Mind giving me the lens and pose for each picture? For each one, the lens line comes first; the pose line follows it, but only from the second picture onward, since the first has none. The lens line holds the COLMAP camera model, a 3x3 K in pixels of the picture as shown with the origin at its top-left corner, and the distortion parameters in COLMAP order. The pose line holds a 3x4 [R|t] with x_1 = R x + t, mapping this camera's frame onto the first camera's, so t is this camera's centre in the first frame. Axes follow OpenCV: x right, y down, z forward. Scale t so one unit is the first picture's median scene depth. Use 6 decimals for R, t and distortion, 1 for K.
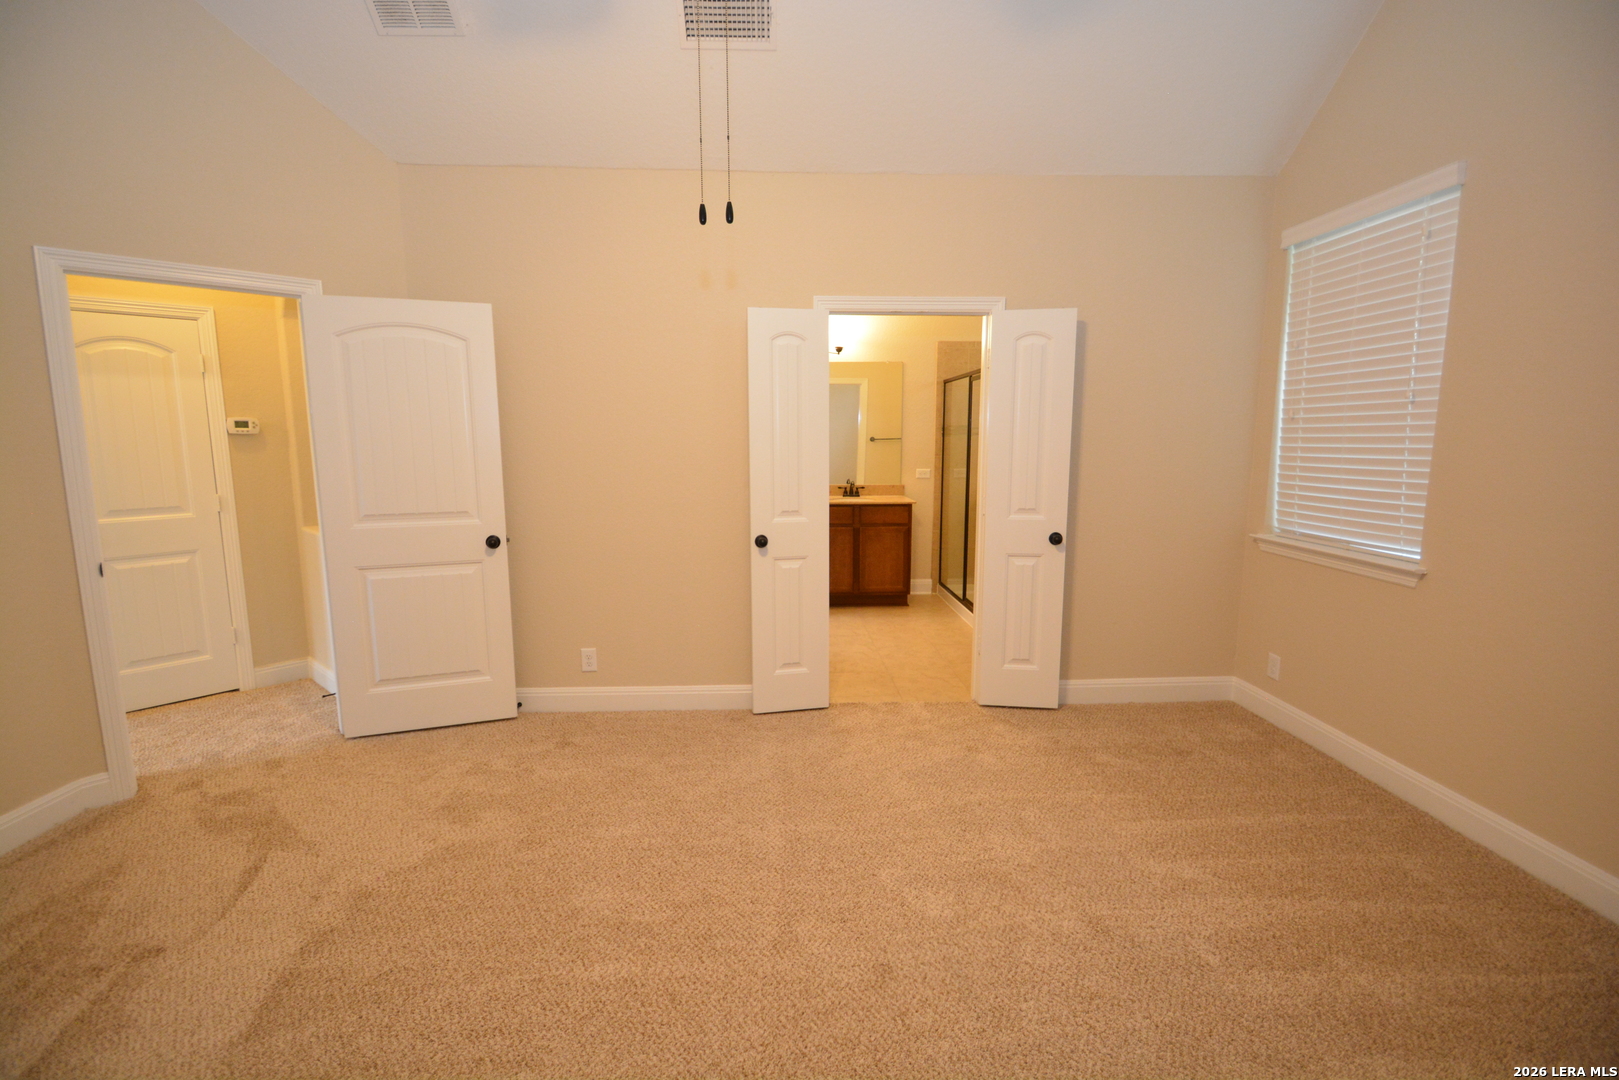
lens RADIAL K [[705.7, 0, 808.4], [0, 705.7, 538.0], [0, 0, 1]] dist [0.000413, -0.009209]
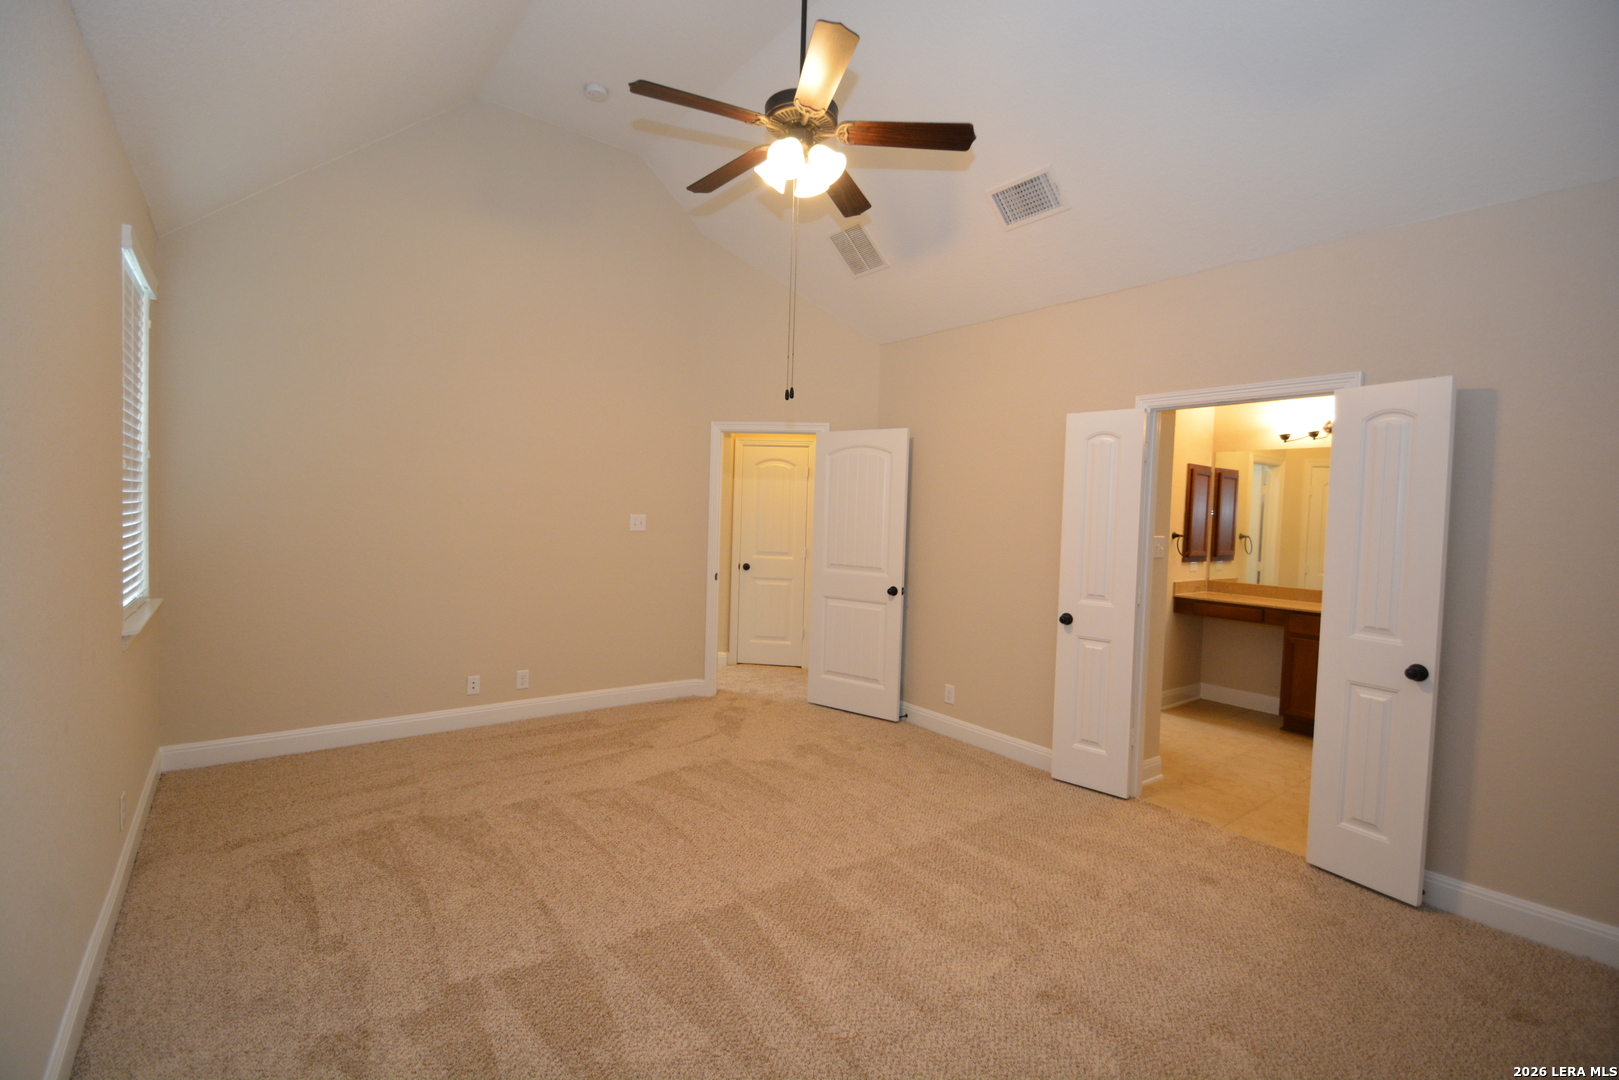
lens RADIAL K [[705.7, 0, 806.0], [0, 705.7, 540.9], [0, 0, 1]] dist [0.000413, -0.009209]
pose [[0.578738, 0.054033, -0.813721, 0.591984], [-0.153866, 0.987117, -0.043887, -0.004661], [0.800867, 0.150603, 0.579596, 0.016659]]
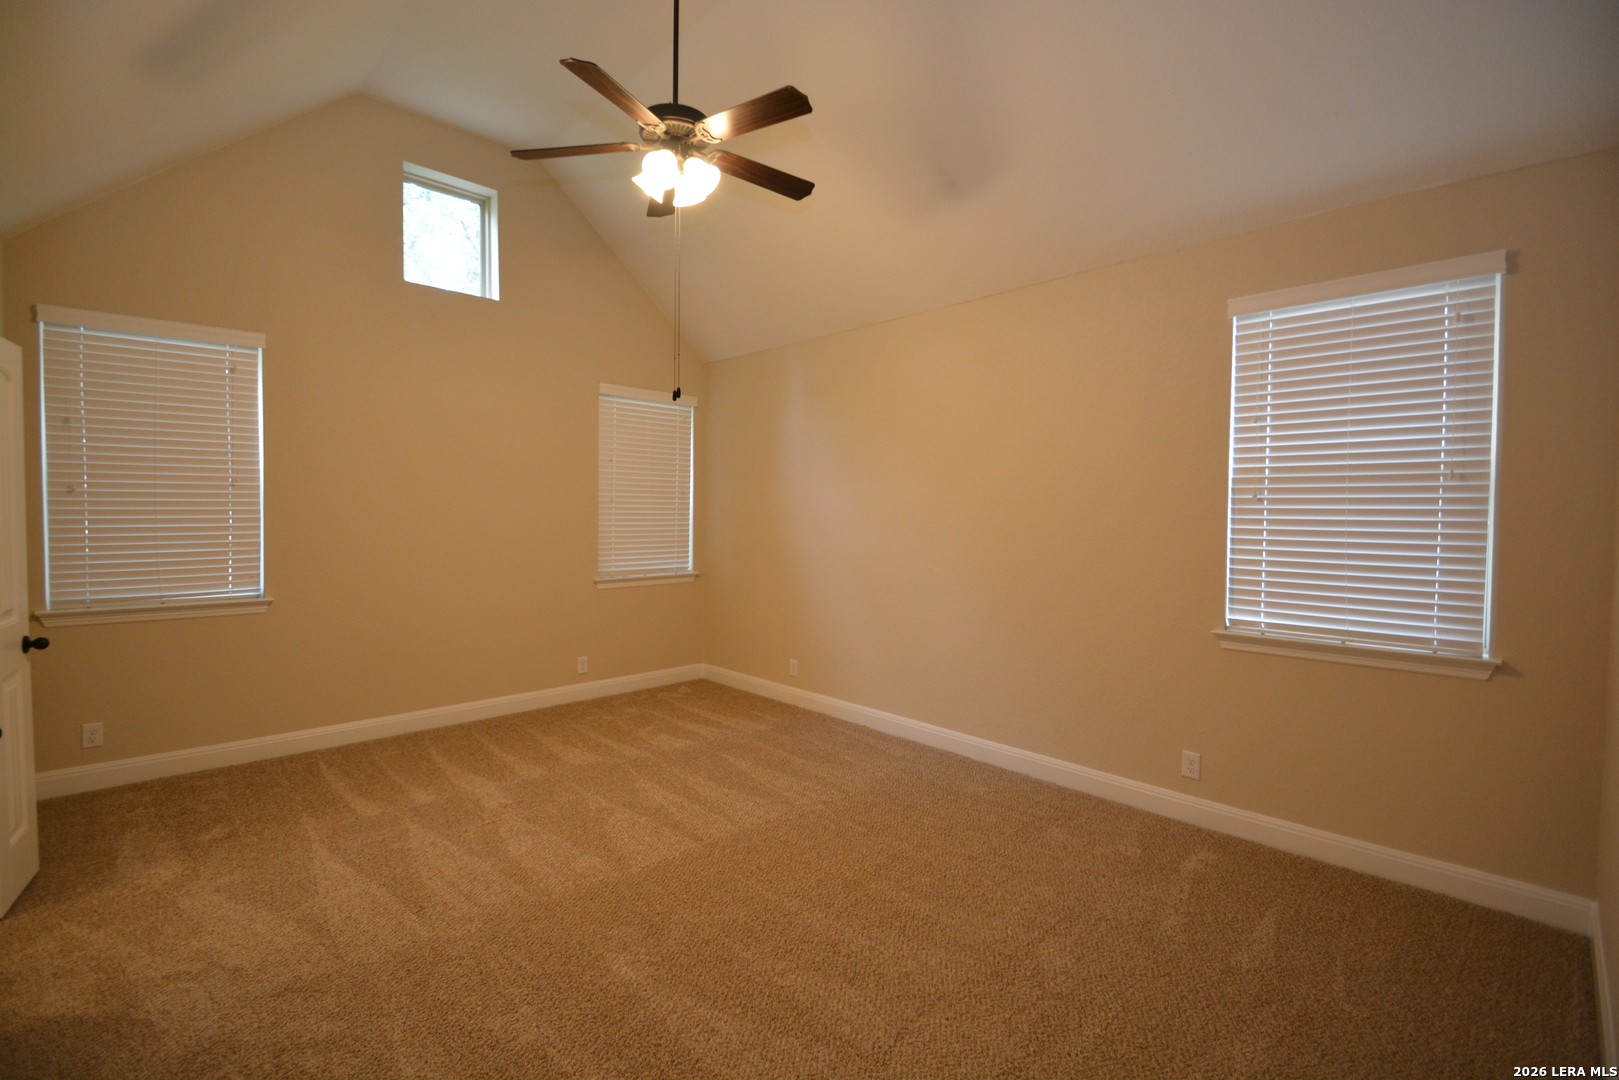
lens RADIAL K [[705.7, 0, 801.5], [0, 705.7, 526.6], [0, 0, 1]] dist [0.000413, -0.009209]
pose [[-0.649143, -0.016995, 0.760477, -0.850418], [0.103347, 0.988510, 0.110308, -0.133789], [-0.753613, 0.150198, -0.639928, 0.944615]]
